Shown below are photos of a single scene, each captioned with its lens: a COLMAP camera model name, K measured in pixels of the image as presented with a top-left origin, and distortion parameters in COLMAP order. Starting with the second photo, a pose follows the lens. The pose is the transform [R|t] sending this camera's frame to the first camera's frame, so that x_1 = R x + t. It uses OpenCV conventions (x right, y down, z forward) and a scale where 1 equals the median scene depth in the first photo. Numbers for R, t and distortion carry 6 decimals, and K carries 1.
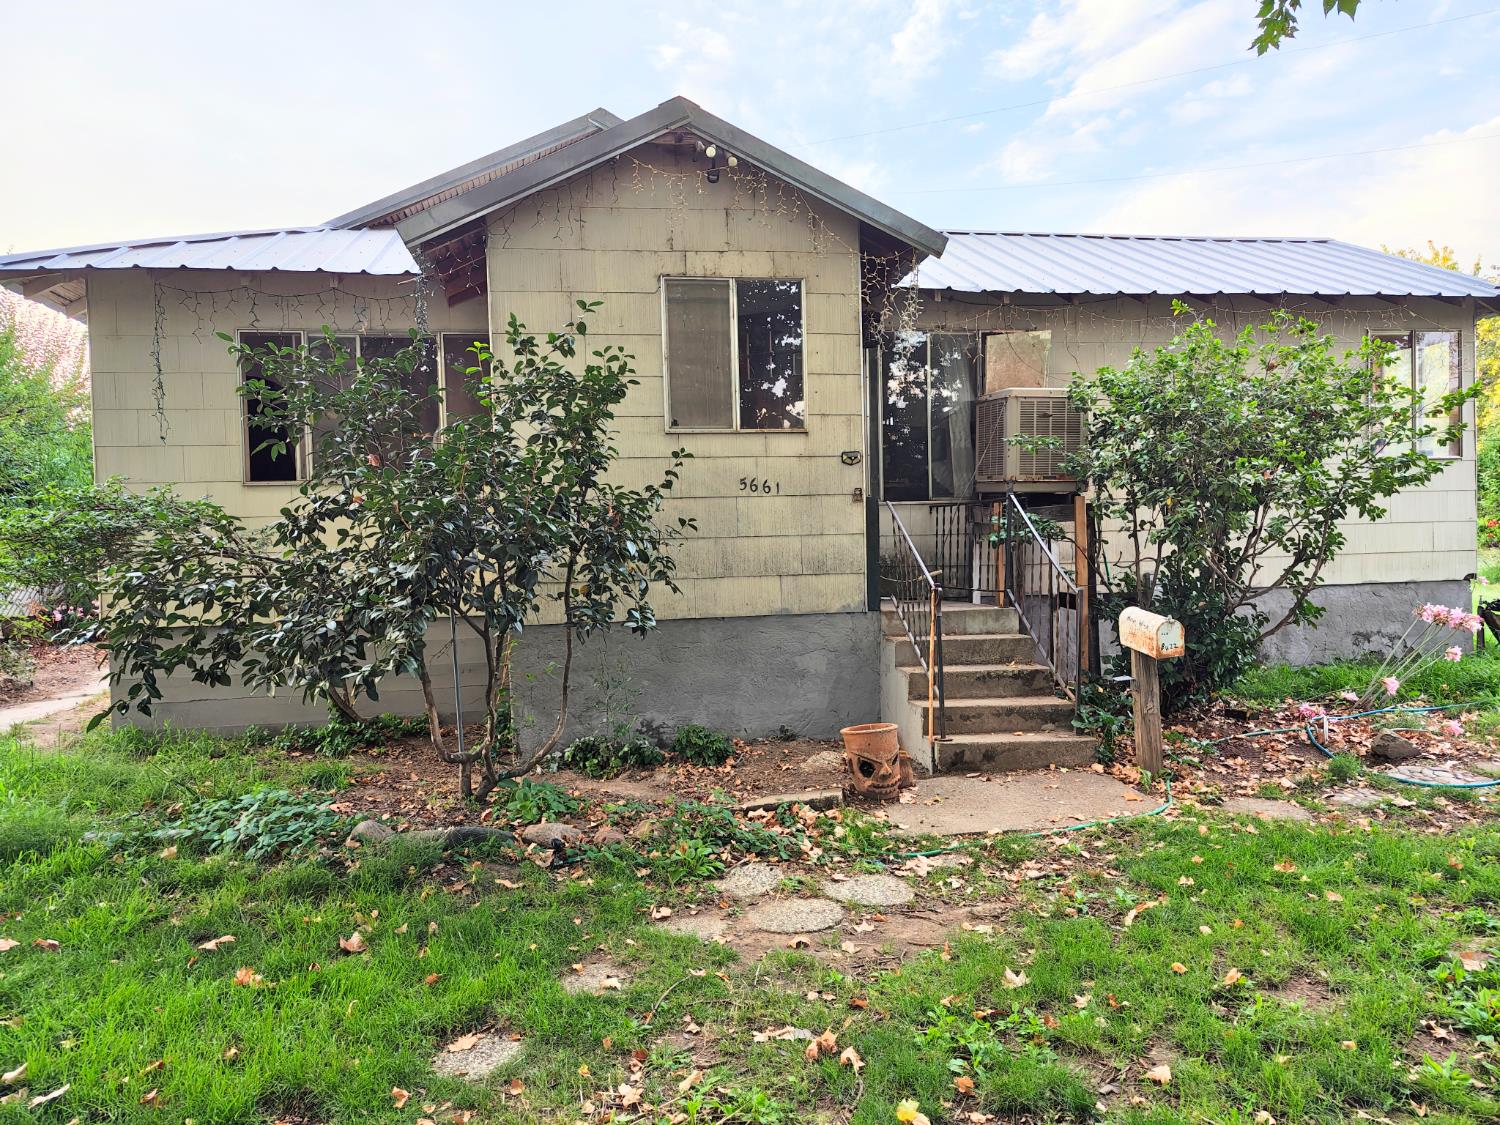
lens RADIAL K [[1132.1, 0, 752.8], [0, 1132.1, 566.8], [0, 0, 1]] dist [0.062859, -0.001390]
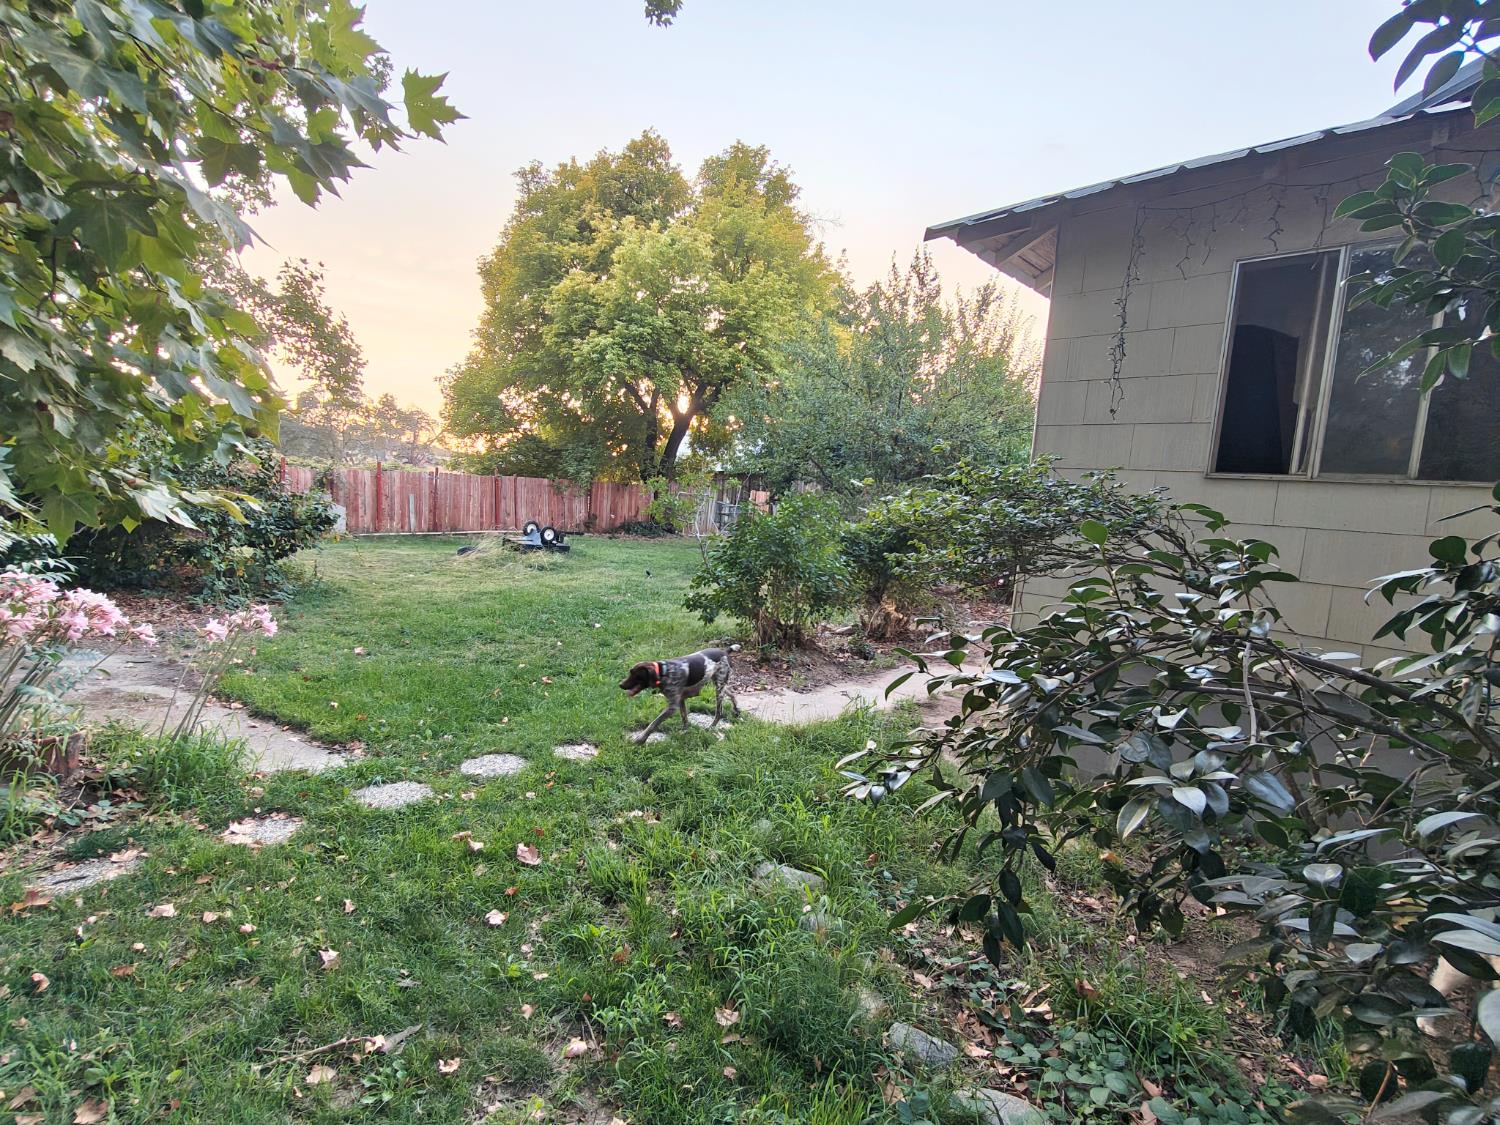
lens RADIAL K [[713.7, 0, 753.8], [0, 713.7, 565.2], [0, 0, 1]] dist [0.000584, 0.000126]
pose [[0.601700, 0.148390, -0.784817, -0.291393], [-0.113666, 0.988498, 0.099756, -0.032454], [0.790593, 0.029184, 0.611646, 0.569208]]
